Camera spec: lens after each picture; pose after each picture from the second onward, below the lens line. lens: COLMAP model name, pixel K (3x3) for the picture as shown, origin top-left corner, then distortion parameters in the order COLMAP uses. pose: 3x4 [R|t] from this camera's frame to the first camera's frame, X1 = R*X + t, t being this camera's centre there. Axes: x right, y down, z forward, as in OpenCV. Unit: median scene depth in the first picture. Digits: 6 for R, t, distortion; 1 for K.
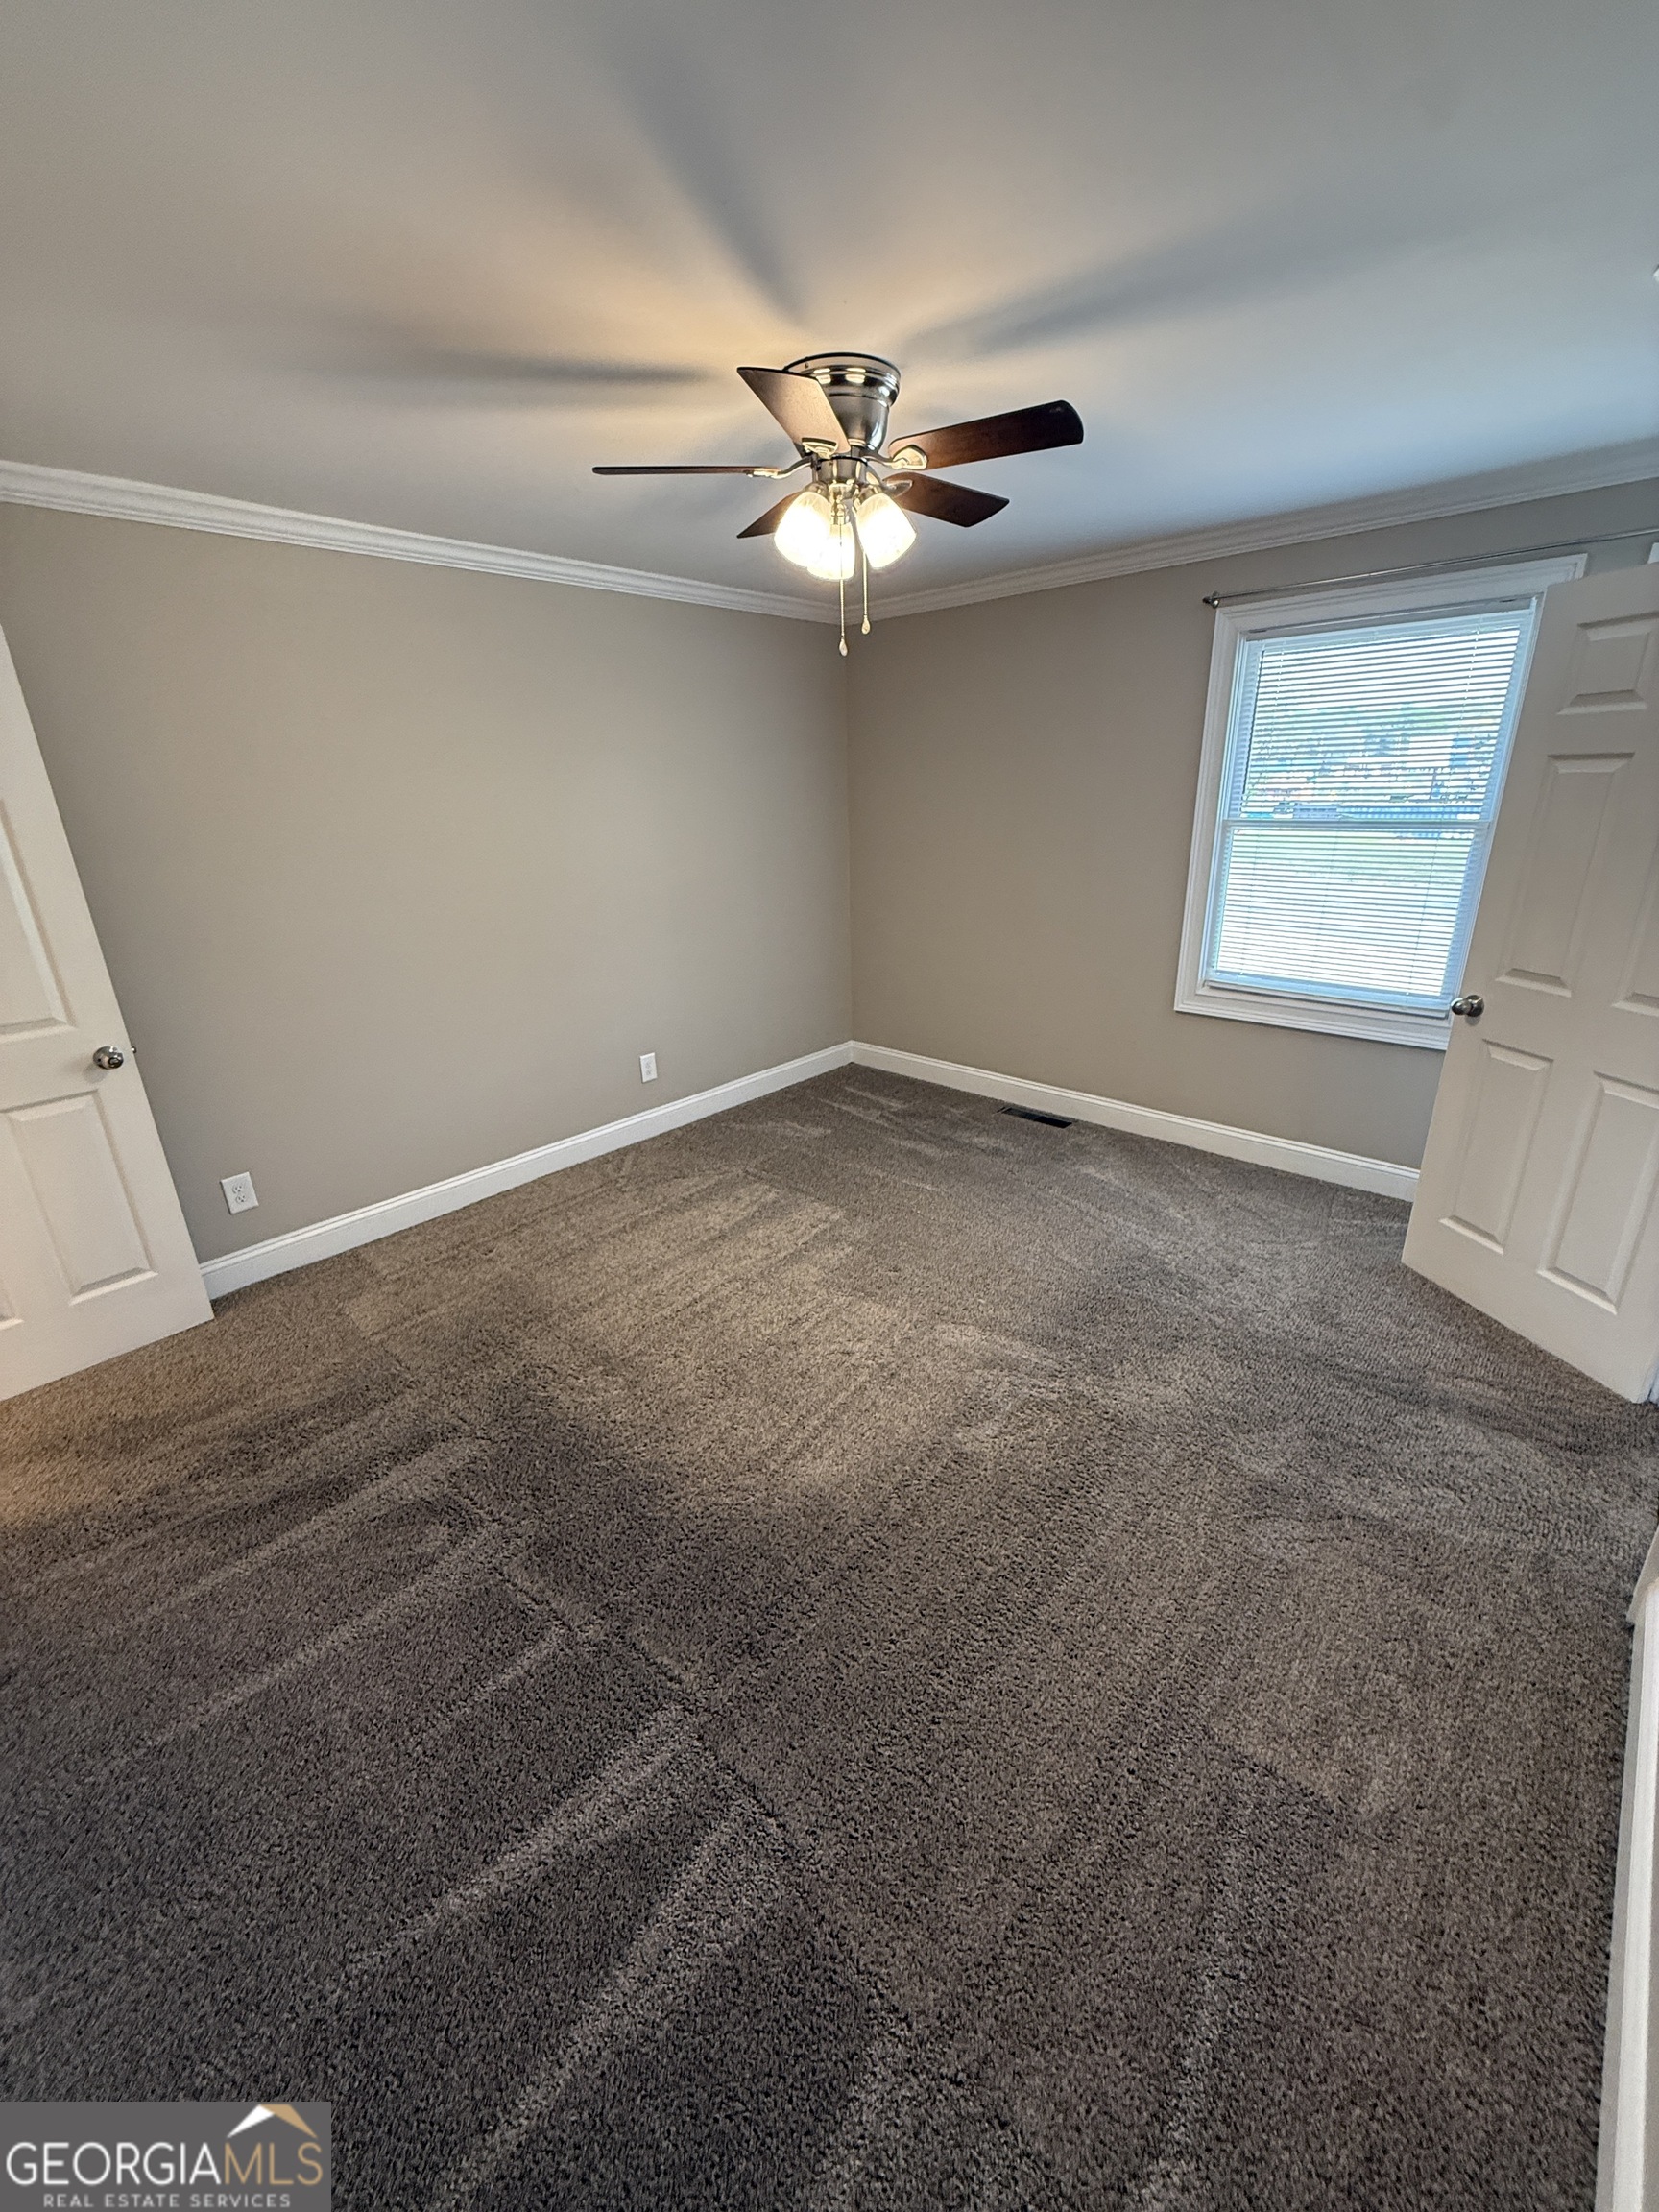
lens RADIAL K [[884.1, 0, 830.4], [0, 884.1, 1097.6], [0, 0, 1]] dist [0.000744, -0.000413]
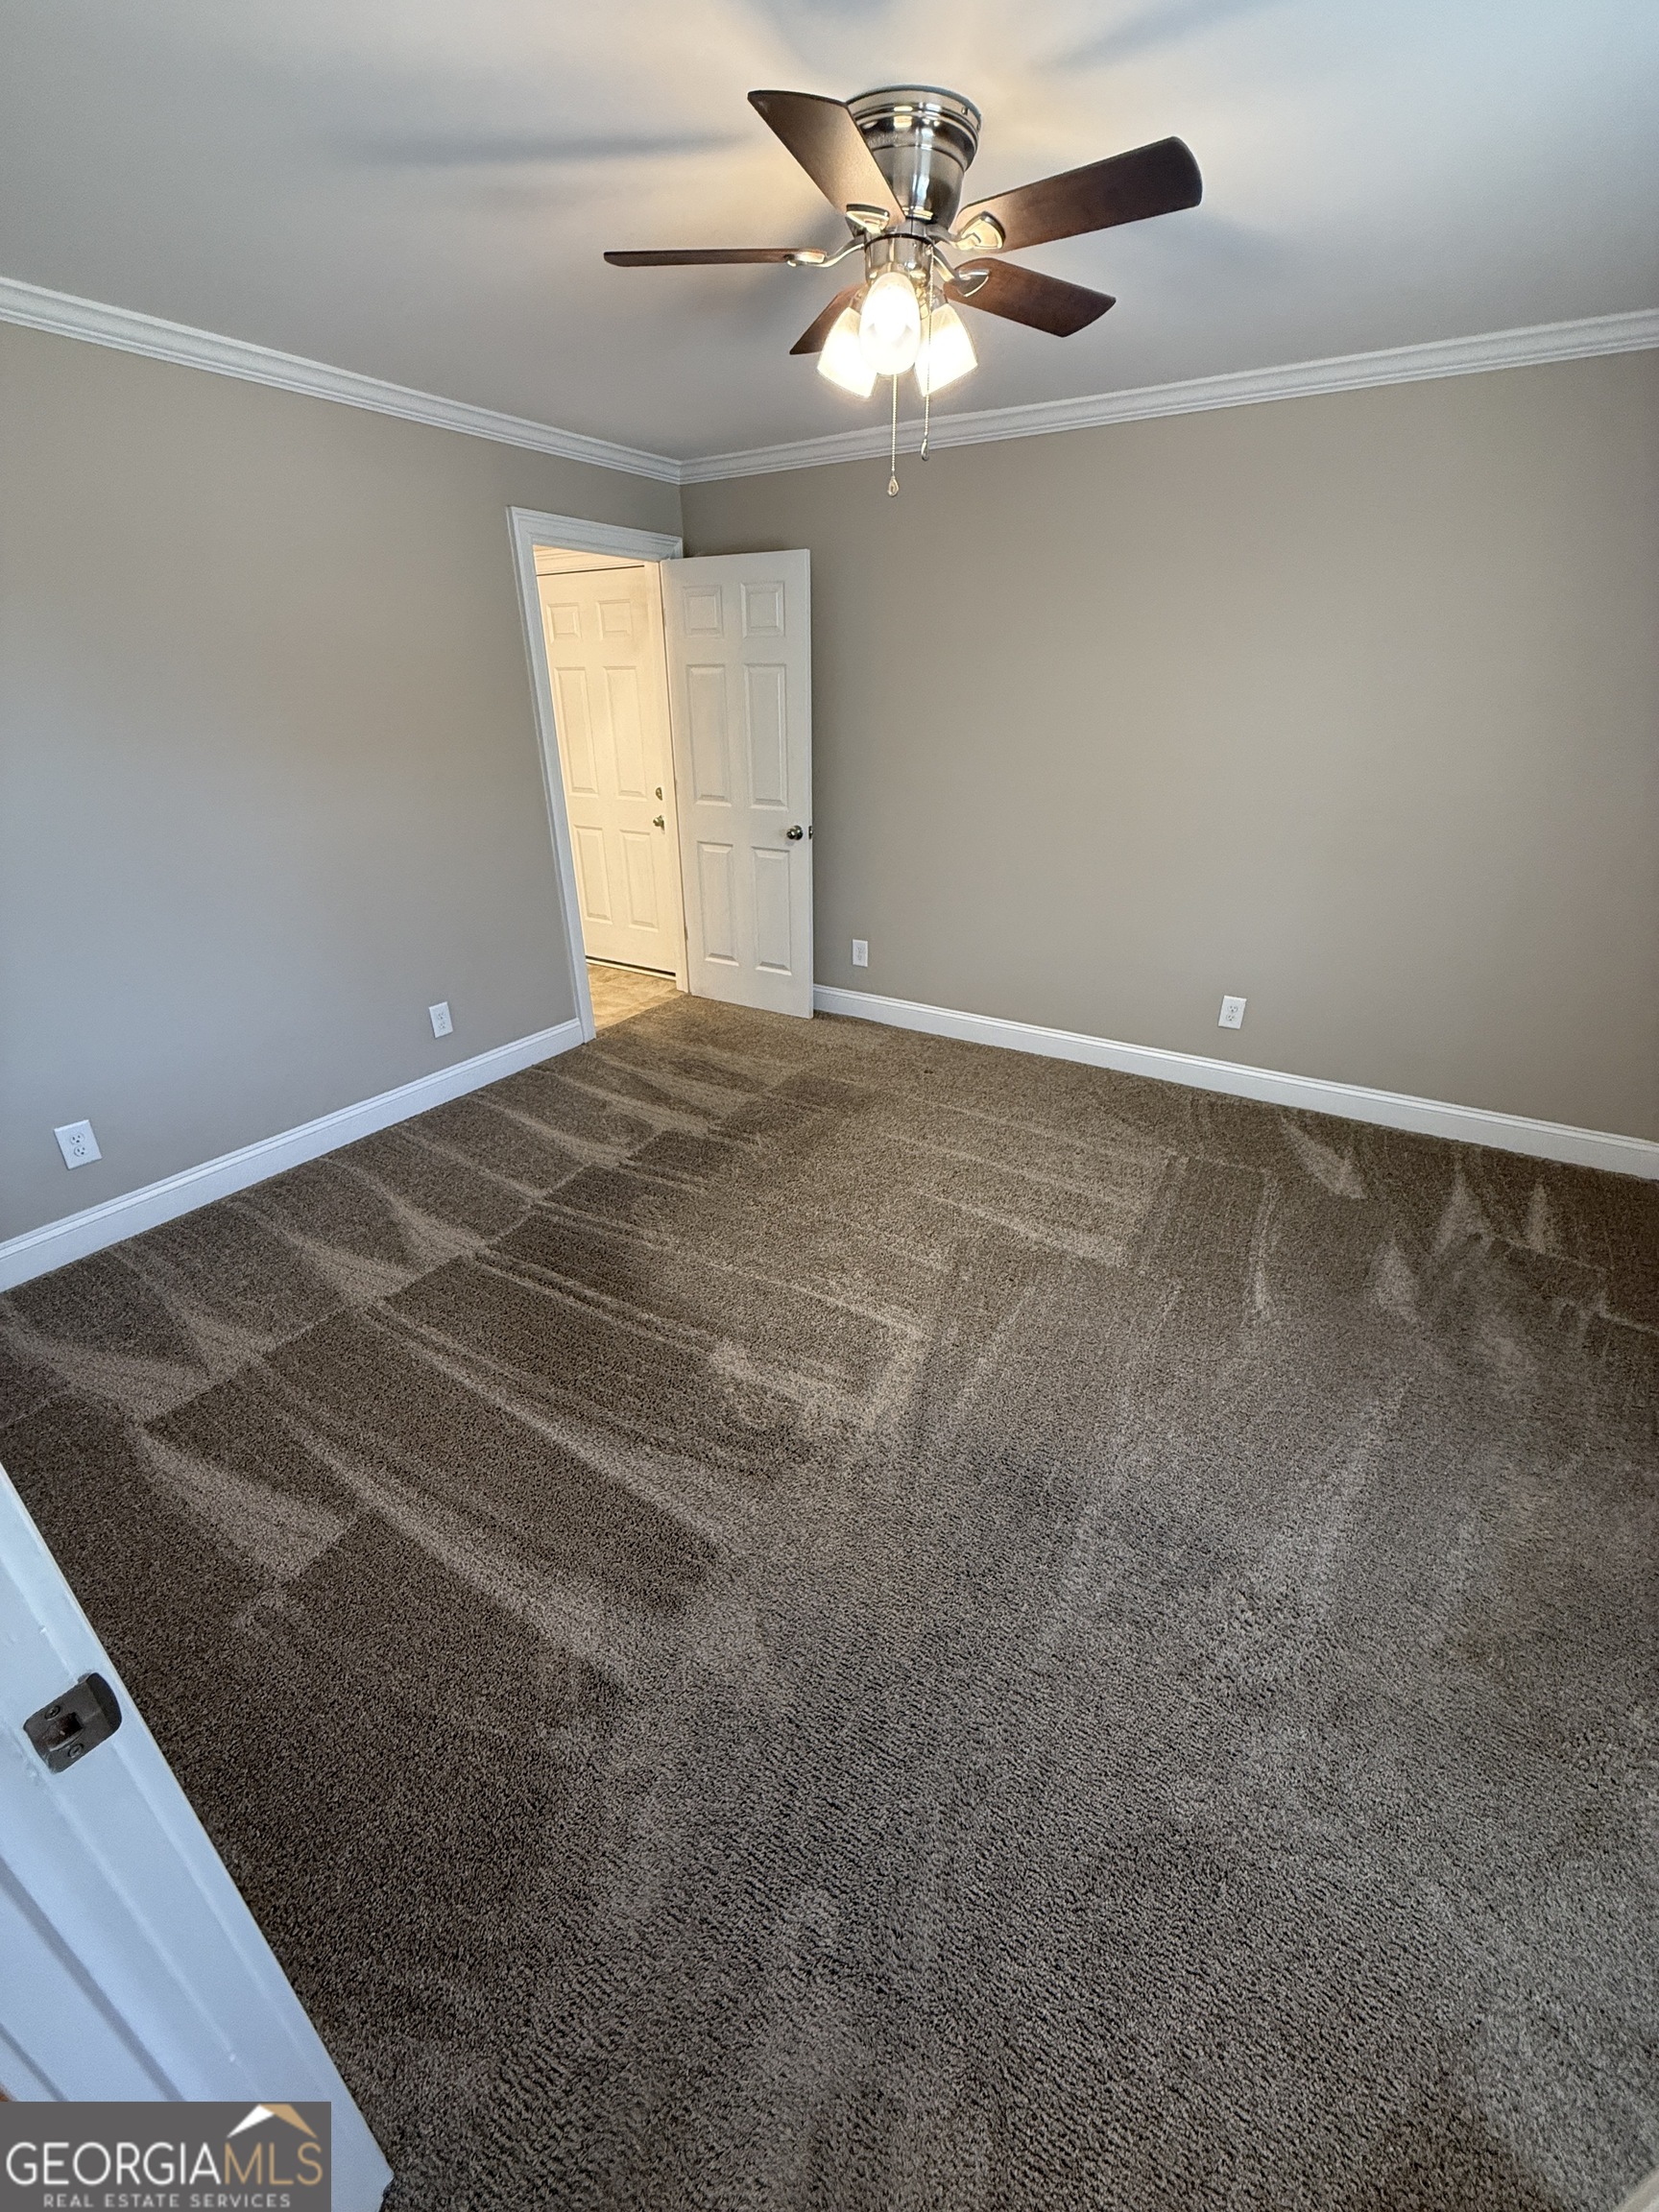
lens RADIAL K [[890.0, 0, 836.2], [0, 890.0, 1109.1], [0, 0, 1]] dist [0.000218, 0.000436]
pose [[0.185903, 0.451699, -0.872587, 0.723825], [-0.334976, 0.864002, 0.375889, -0.210298], [0.923705, 0.222417, 0.311928, 0.583528]]
